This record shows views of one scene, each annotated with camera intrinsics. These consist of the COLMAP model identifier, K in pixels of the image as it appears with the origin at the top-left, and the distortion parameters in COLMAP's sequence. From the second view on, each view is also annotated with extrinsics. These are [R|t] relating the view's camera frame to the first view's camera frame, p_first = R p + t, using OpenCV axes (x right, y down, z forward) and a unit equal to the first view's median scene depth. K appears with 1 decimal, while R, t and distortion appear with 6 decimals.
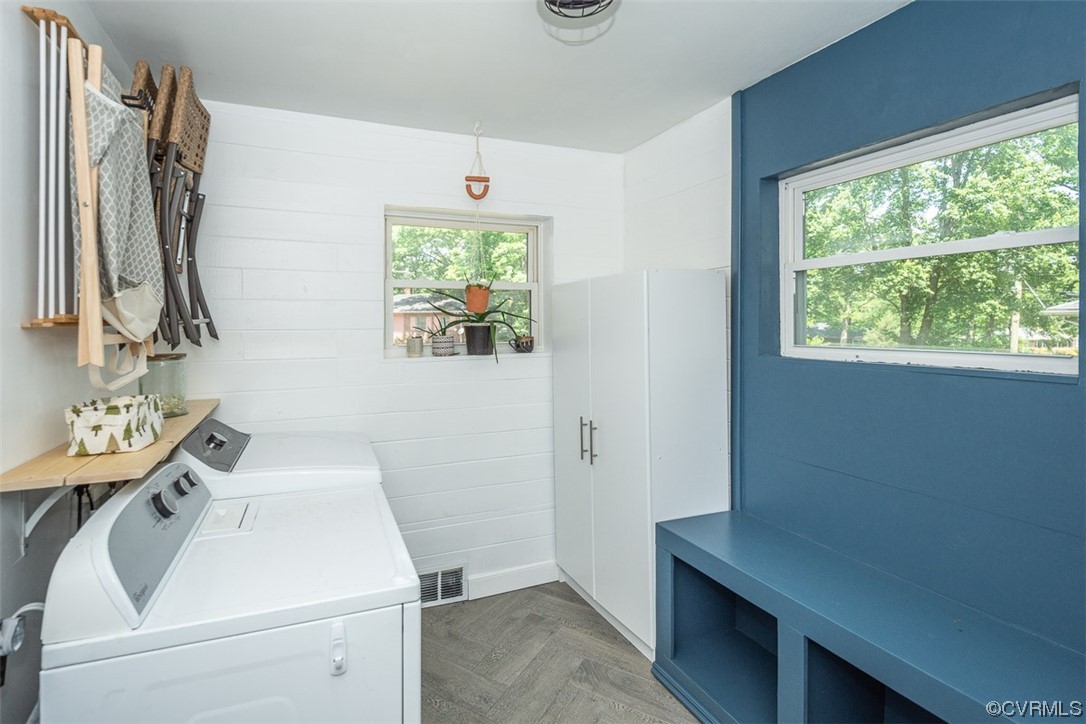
lens RADIAL K [[532.1, 0, 538.5], [0, 532.1, 326.1], [0, 0, 1]] dist [0.001075, -0.000052]
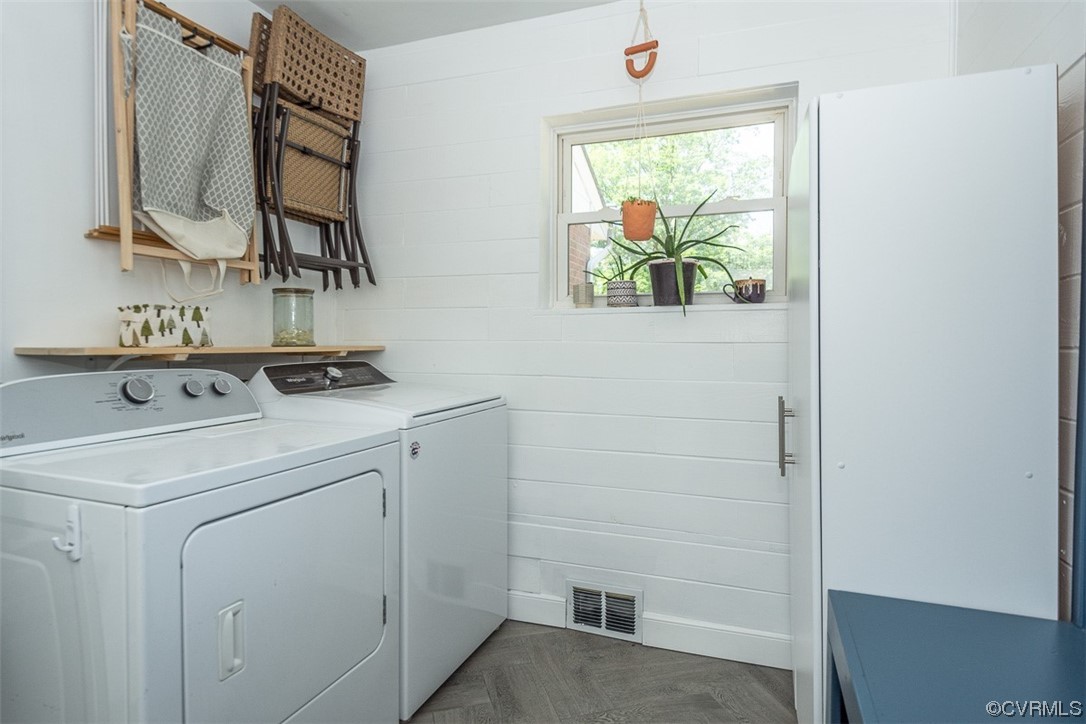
lens RADIAL K [[616.9, 0, 542.6], [0, 616.9, 357.4], [0, 0, 1]] dist [0.005214, 0.000566]
pose [[0.715747, 0.016499, -0.698164, 0.364668], [-0.003571, 0.999794, 0.019966, 0.113833], [0.698350, -0.011798, 0.715659, 0.322769]]
